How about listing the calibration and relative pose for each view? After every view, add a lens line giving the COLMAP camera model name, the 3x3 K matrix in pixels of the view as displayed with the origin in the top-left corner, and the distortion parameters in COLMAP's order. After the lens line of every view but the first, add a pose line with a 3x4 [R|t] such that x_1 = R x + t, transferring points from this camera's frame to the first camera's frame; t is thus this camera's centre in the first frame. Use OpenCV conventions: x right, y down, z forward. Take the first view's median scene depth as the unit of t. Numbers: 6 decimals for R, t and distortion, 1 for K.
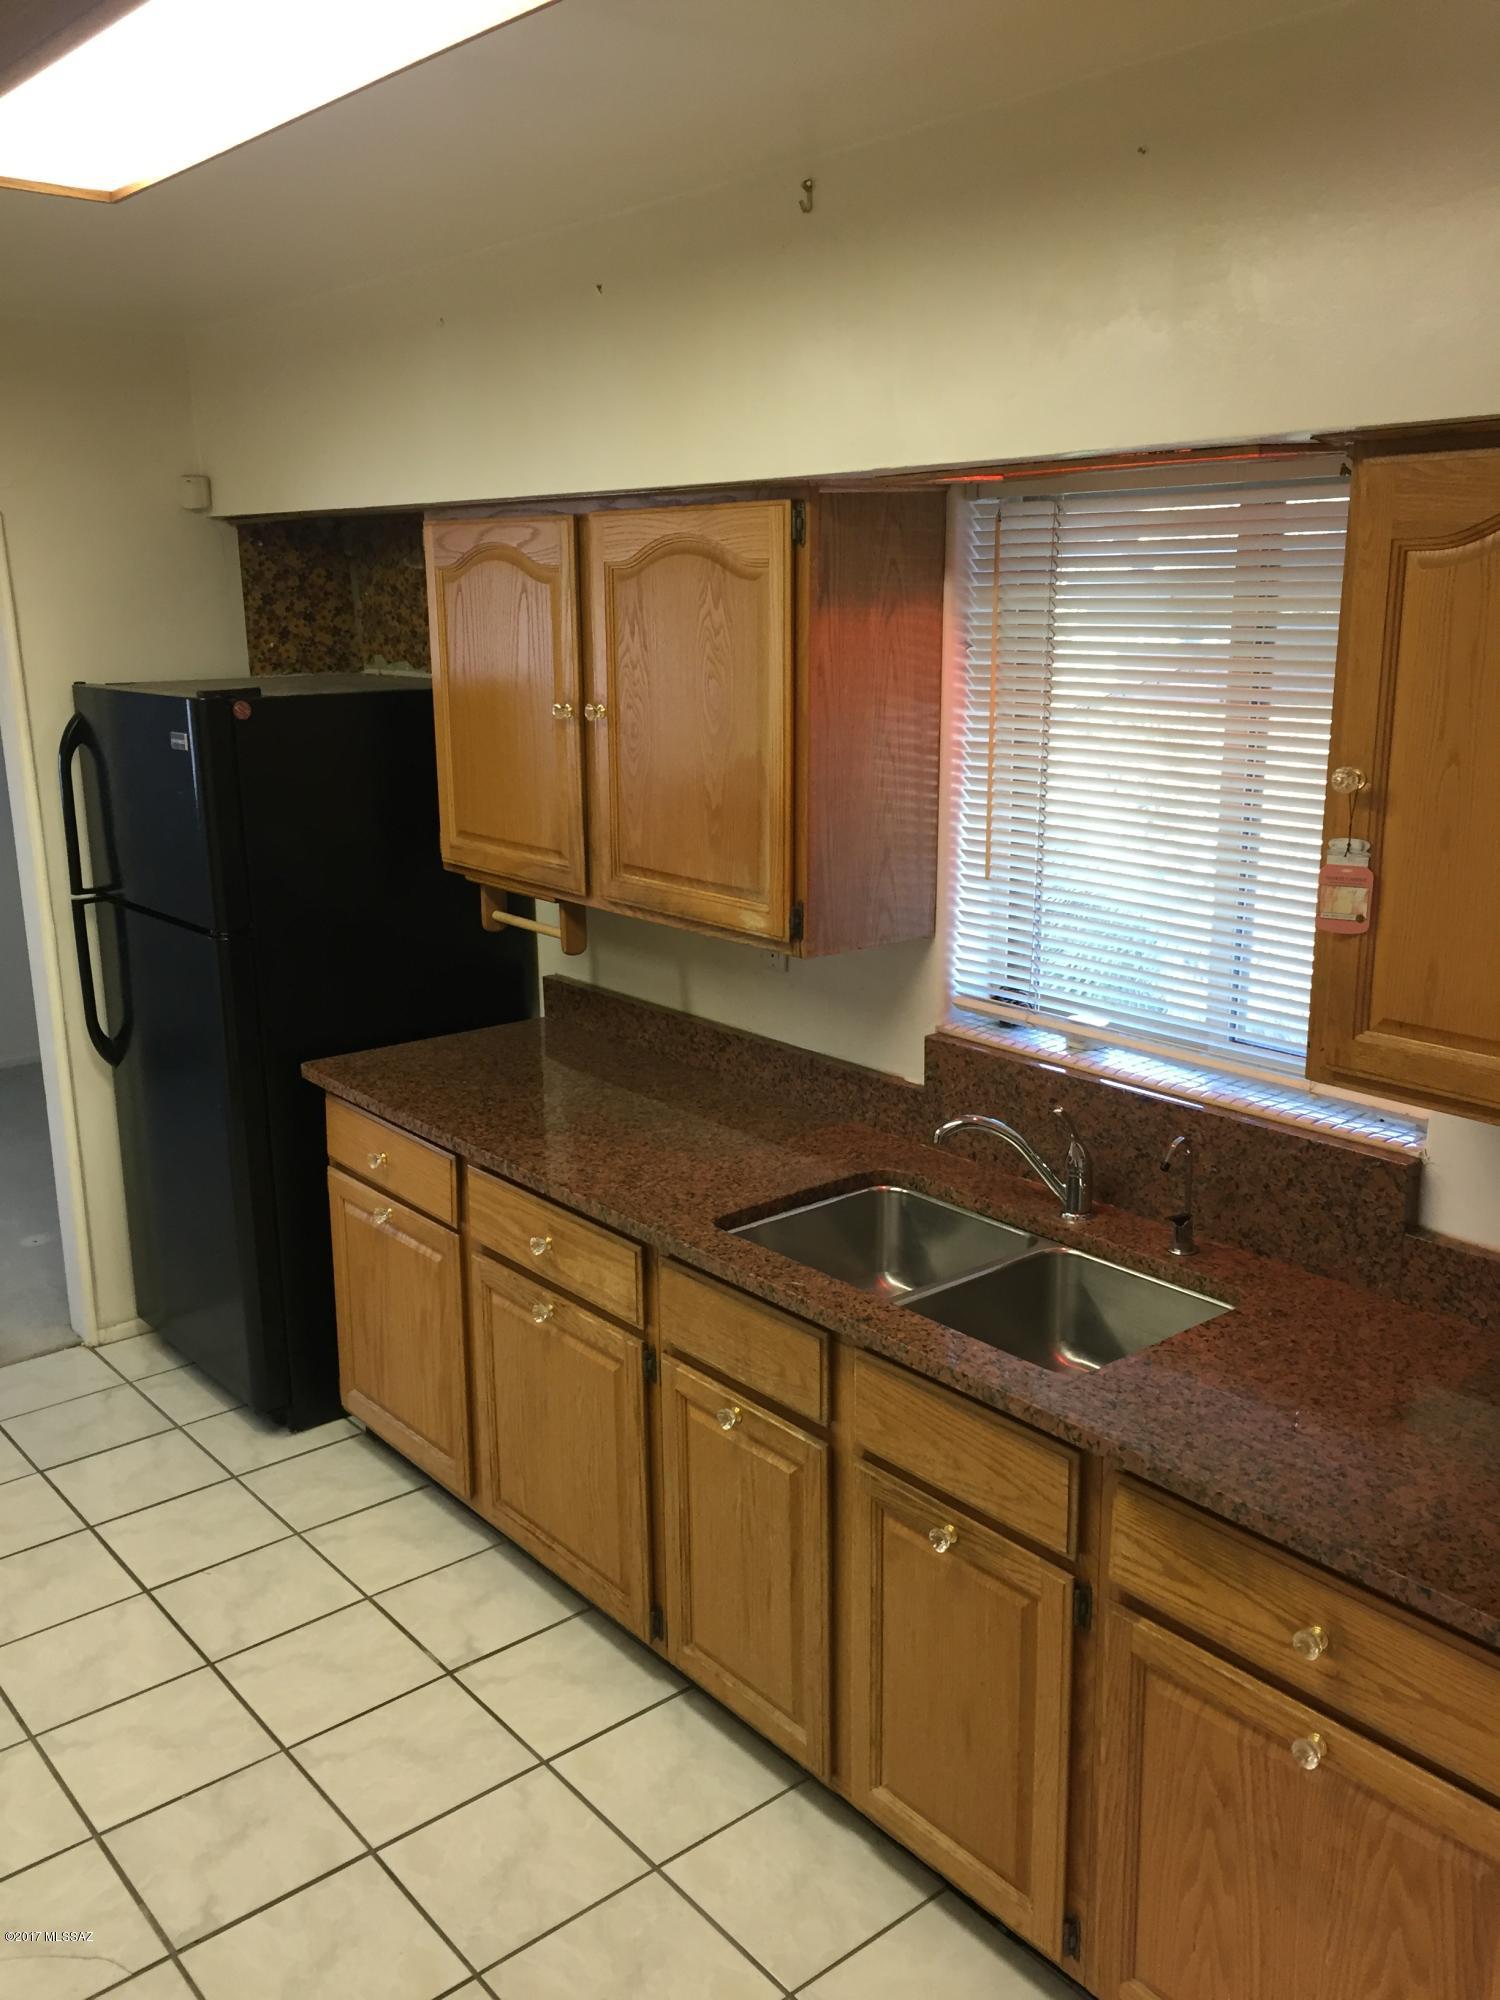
lens RADIAL K [[1690.4, 0, 756.9], [0, 1690.4, 999.7], [0, 0, 1]] dist [0.070755, -0.084941]
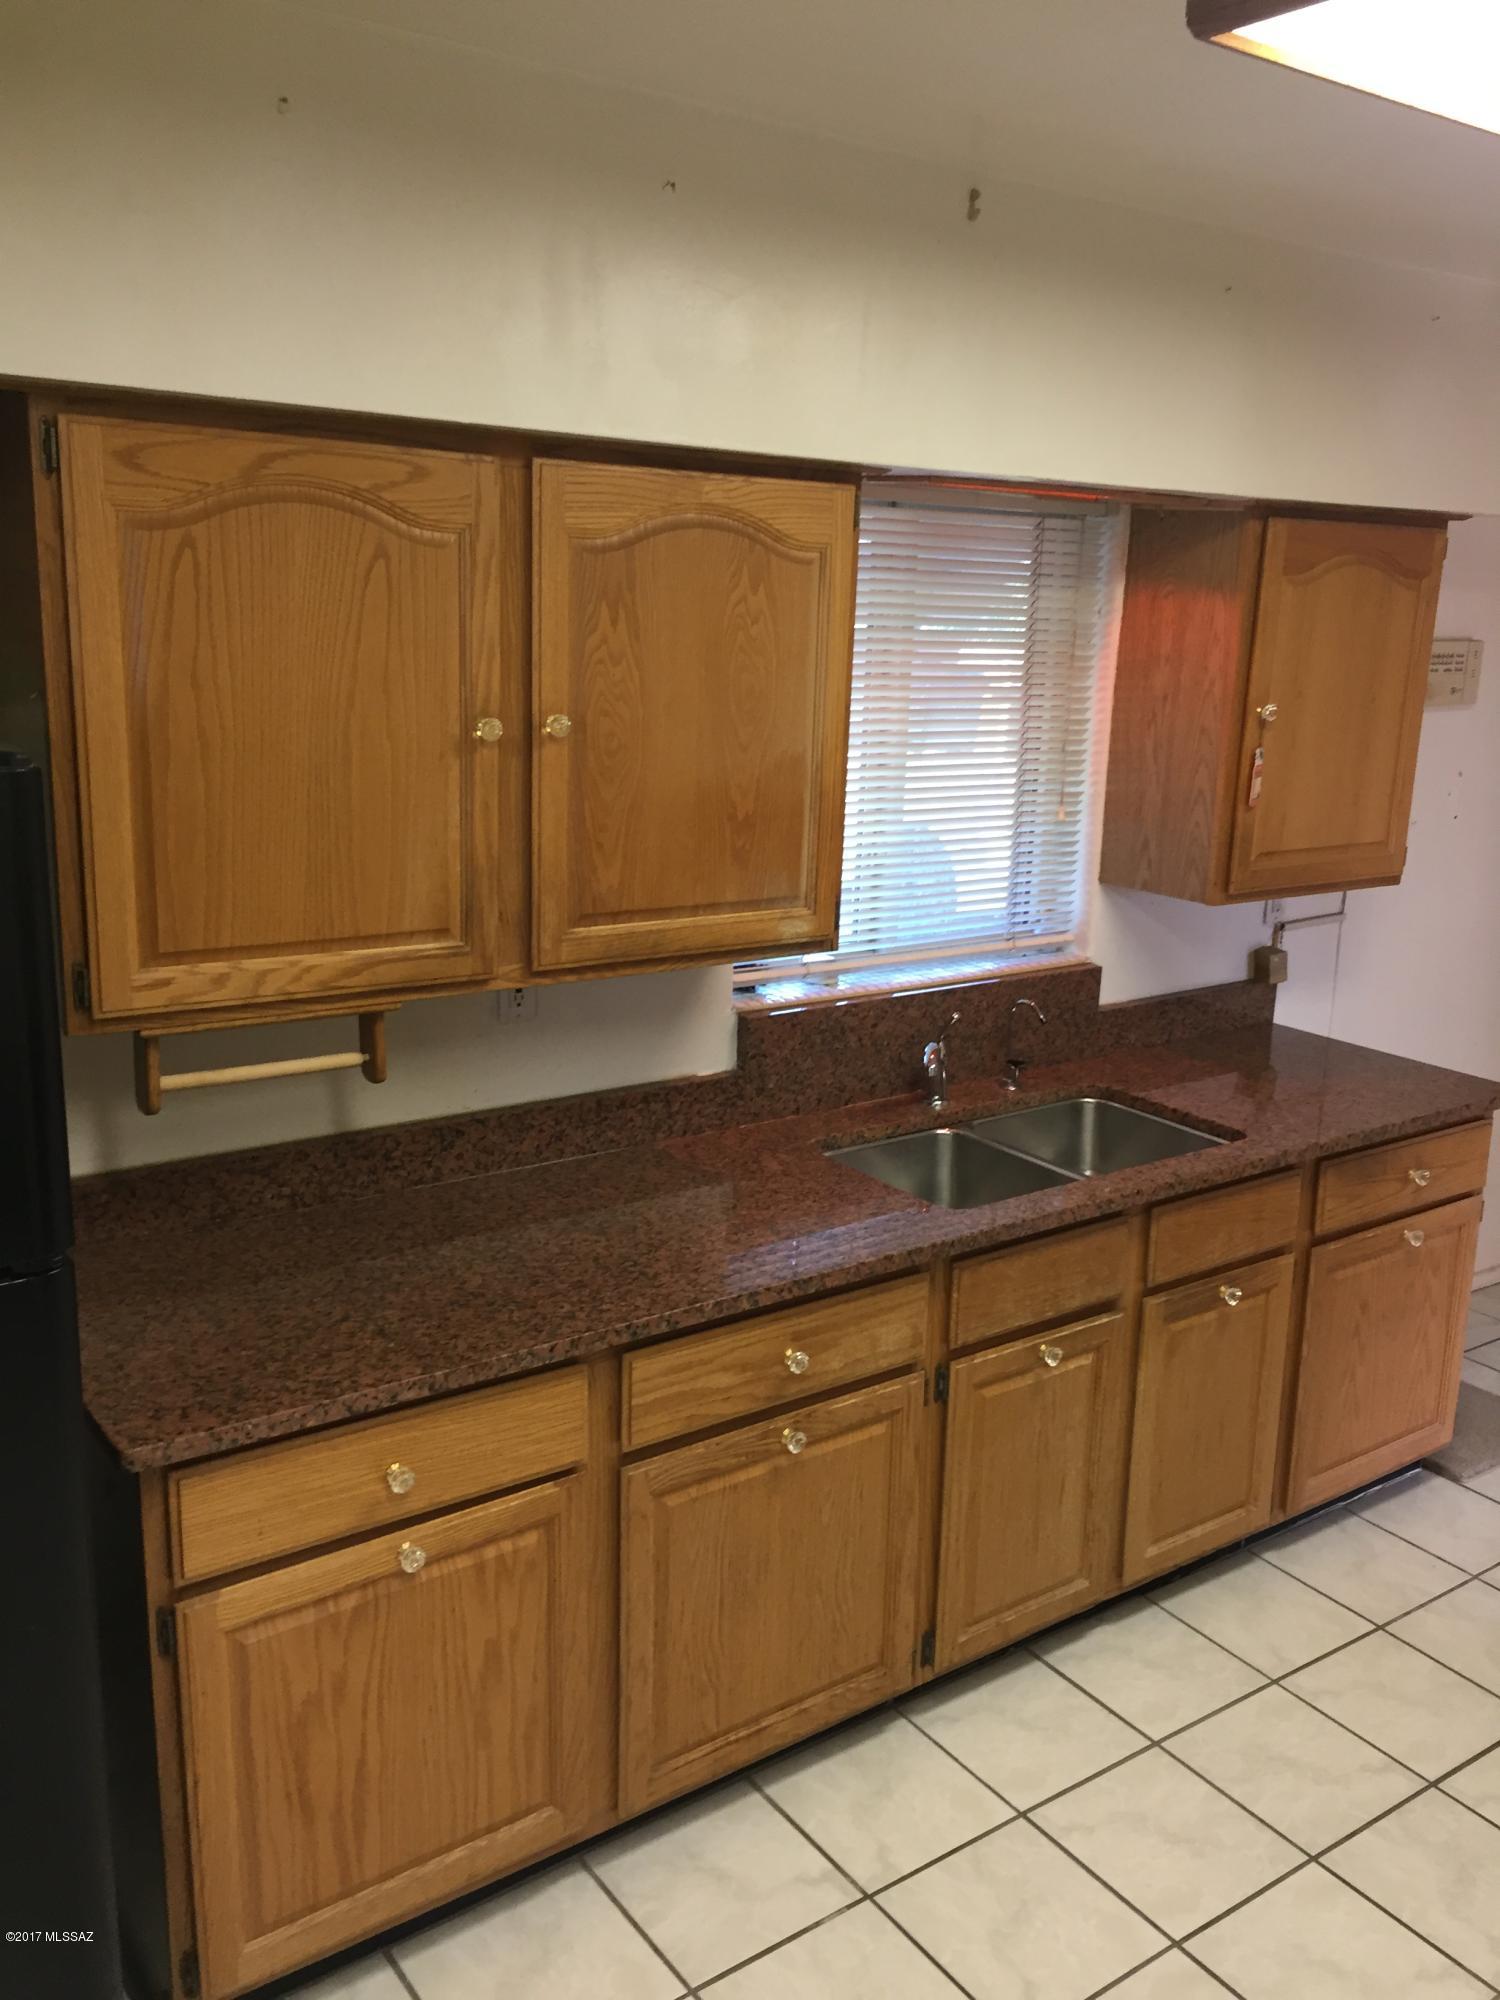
lens RADIAL K [[1690.4, 0, 746.6], [0, 1690.4, 1003.7], [0, 0, 1]] dist [0.070755, -0.084941]
pose [[0.074342, -0.225390, 0.971428, -0.900205], [0.203463, 0.957061, 0.206486, -0.199905], [-0.976256, 0.182299, 0.117008, 0.897327]]
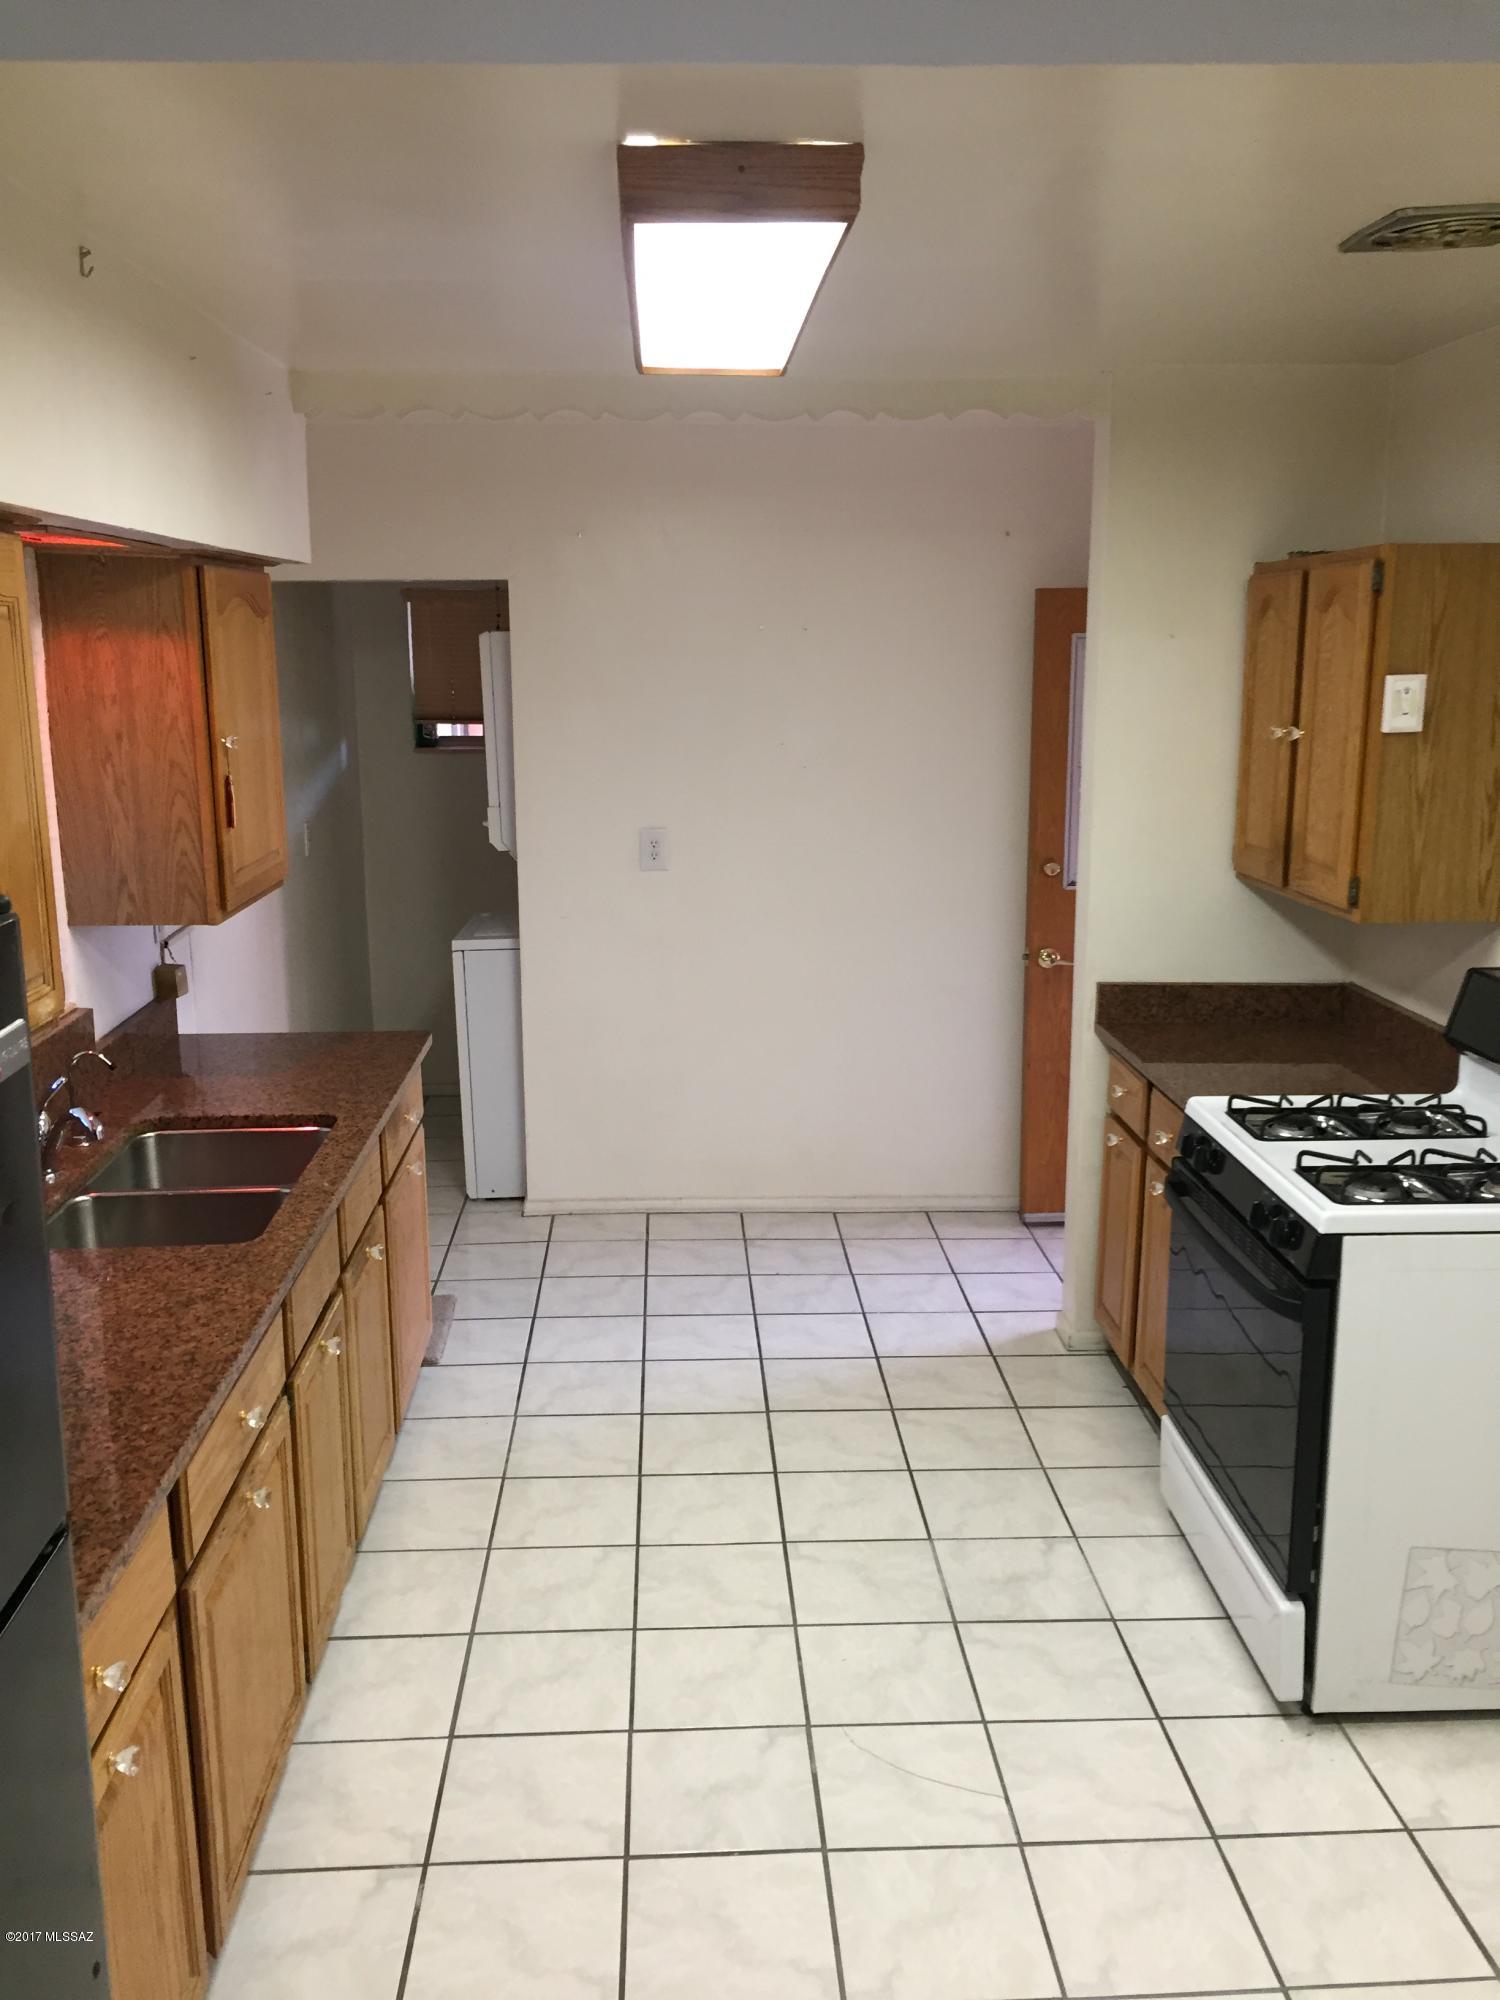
lens RADIAL K [[1690.4, 0, 743.9], [0, 1690.4, 1006.4], [0, 0, 1]] dist [0.070755, -0.084941]
pose [[-0.794412, -0.120573, 0.595291, -0.790153], [0.151453, 0.909816, 0.386391, -0.324146], [-0.588194, 0.397112, -0.704507, 1.370147]]
